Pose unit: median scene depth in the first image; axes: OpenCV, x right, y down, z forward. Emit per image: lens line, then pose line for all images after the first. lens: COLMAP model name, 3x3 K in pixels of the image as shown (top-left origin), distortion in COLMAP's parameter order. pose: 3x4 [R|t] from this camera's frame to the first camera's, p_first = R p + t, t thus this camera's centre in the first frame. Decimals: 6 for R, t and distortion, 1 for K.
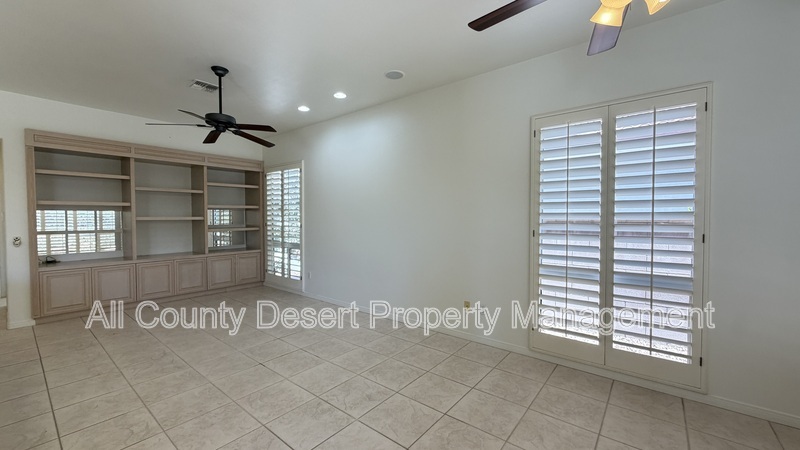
lens RADIAL K [[318.9, 0, 395.0], [0, 318.9, 225.4], [0, 0, 1]] dist [0.000994, -0.000213]
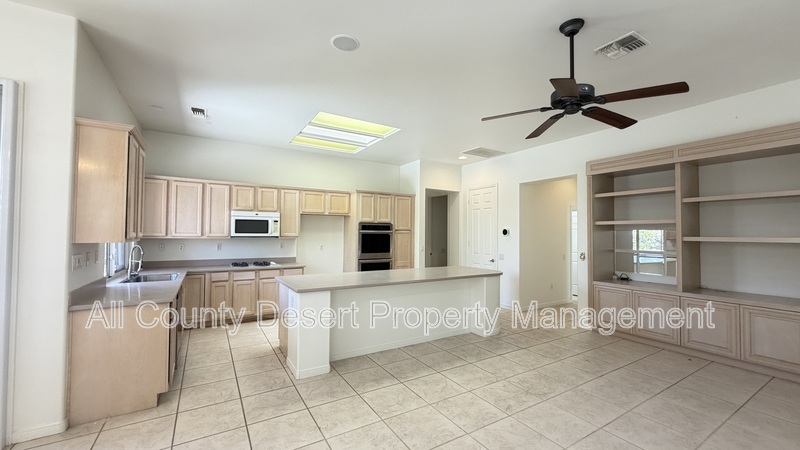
lens RADIAL K [[318.9, 0, 399.3], [0, 318.9, 224.4], [0, 0, 1]] dist [0.000994, -0.000213]
pose [[-0.325475, -0.031370, -0.945030, 0.243379], [-0.034376, 0.999181, -0.021329, -0.025986], [0.944926, 0.025544, -0.326287, 0.932362]]
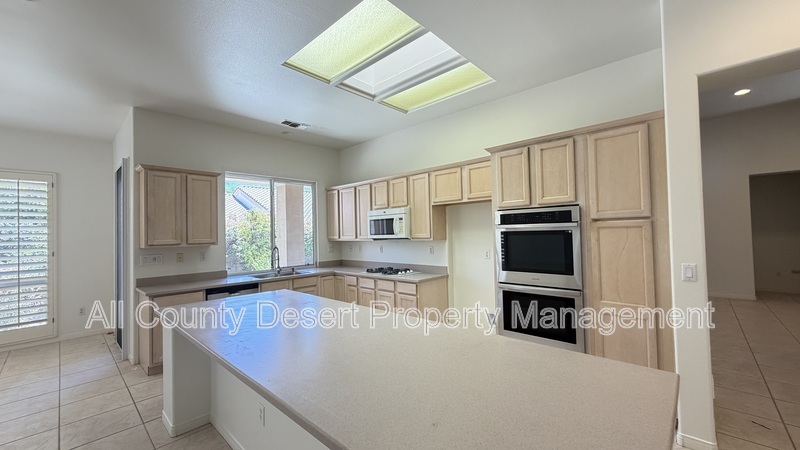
lens RADIAL K [[318.9, 0, 395.9], [0, 318.9, 225.2], [0, 0, 1]] dist [0.000994, -0.000213]
pose [[-0.997160, 0.026193, 0.070612, -1.224080], [0.026424, 0.999648, 0.002333, -0.034161], [-0.070526, 0.004192, -0.997501, 1.082321]]
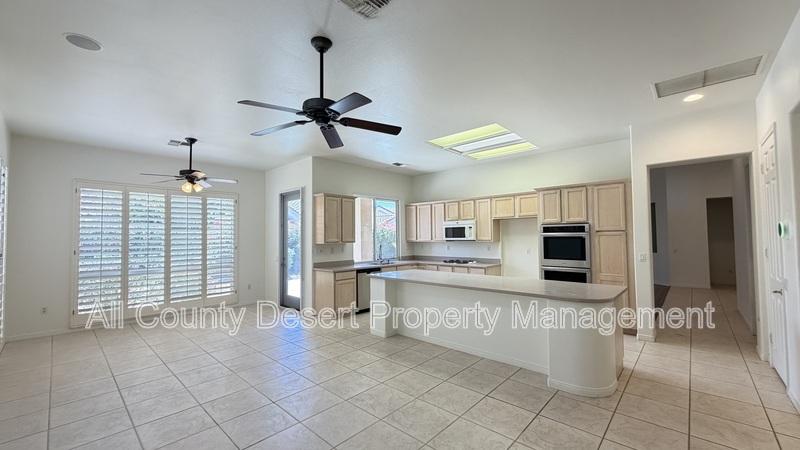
lens RADIAL K [[318.9, 0, 395.7], [0, 318.9, 225.5], [0, 0, 1]] dist [0.000994, -0.000213]
pose [[-0.997823, 0.012919, 0.064675, -0.806479], [0.012378, 0.999885, -0.008758, -0.058135], [-0.064780, -0.007939, -0.997868, 1.826627]]
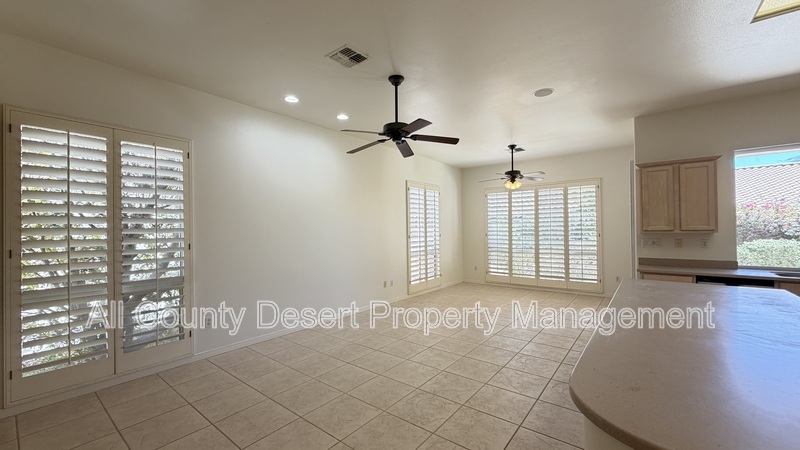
lens RADIAL K [[318.9, 0, 397.6], [0, 318.9, 224.2], [0, 0, 1]] dist [0.000994, -0.000213]
pose [[-0.015266, 0.014790, 0.999774, -1.607363], [0.038027, 0.999176, -0.014200, -0.030728], [-0.999160, 0.037801, -0.015816, 1.086917]]
